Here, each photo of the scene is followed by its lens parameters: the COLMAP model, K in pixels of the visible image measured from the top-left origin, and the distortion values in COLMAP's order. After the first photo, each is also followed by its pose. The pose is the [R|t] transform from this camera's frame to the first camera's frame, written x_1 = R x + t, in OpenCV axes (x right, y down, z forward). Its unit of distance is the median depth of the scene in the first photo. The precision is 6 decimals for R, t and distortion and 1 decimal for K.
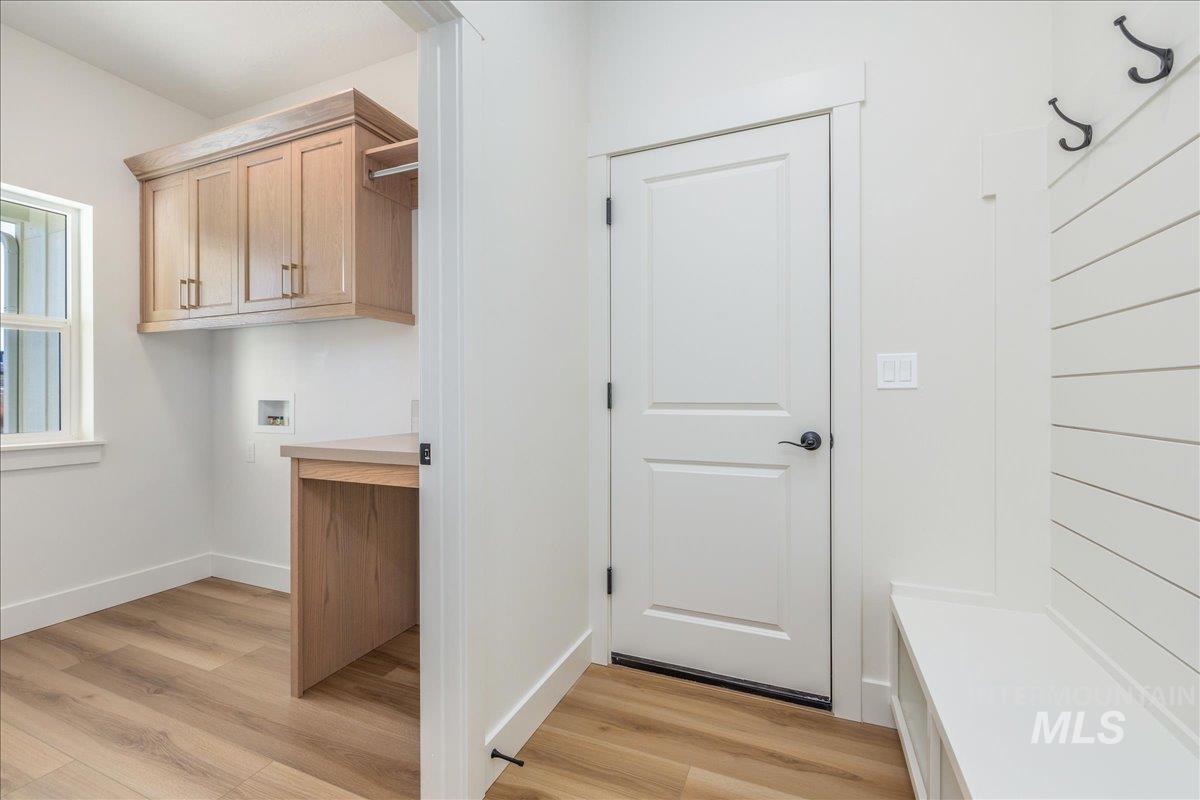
lens RADIAL K [[500.6, 0, 597.7], [0, 500.6, 402.0], [0, 0, 1]] dist [-0.001949, -0.000104]
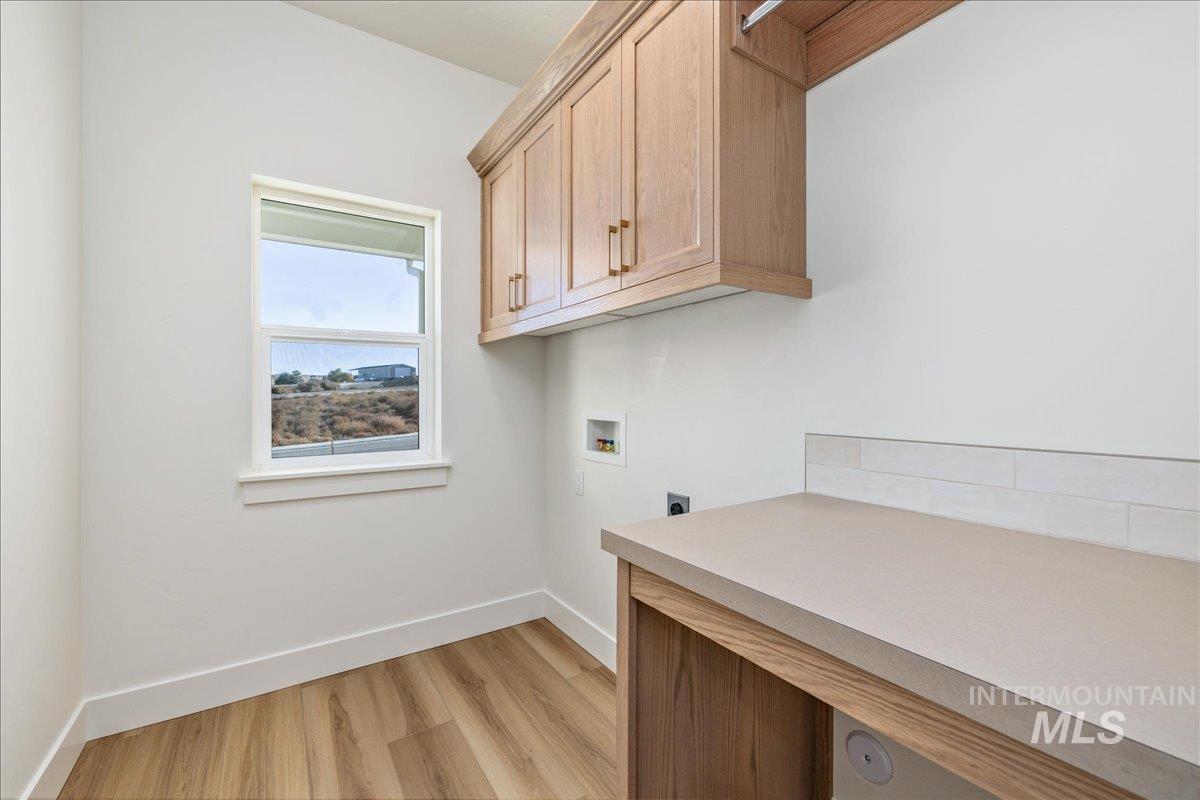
lens RADIAL K [[500.6, 0, 601.9], [0, 500.6, 396.8], [0, 0, 1]] dist [-0.001949, -0.000104]
pose [[0.826889, -0.002522, -0.562359, -0.259739], [-0.003185, 0.999953, -0.009168, -0.040153], [0.562356, 0.009372, 0.826842, 0.436124]]
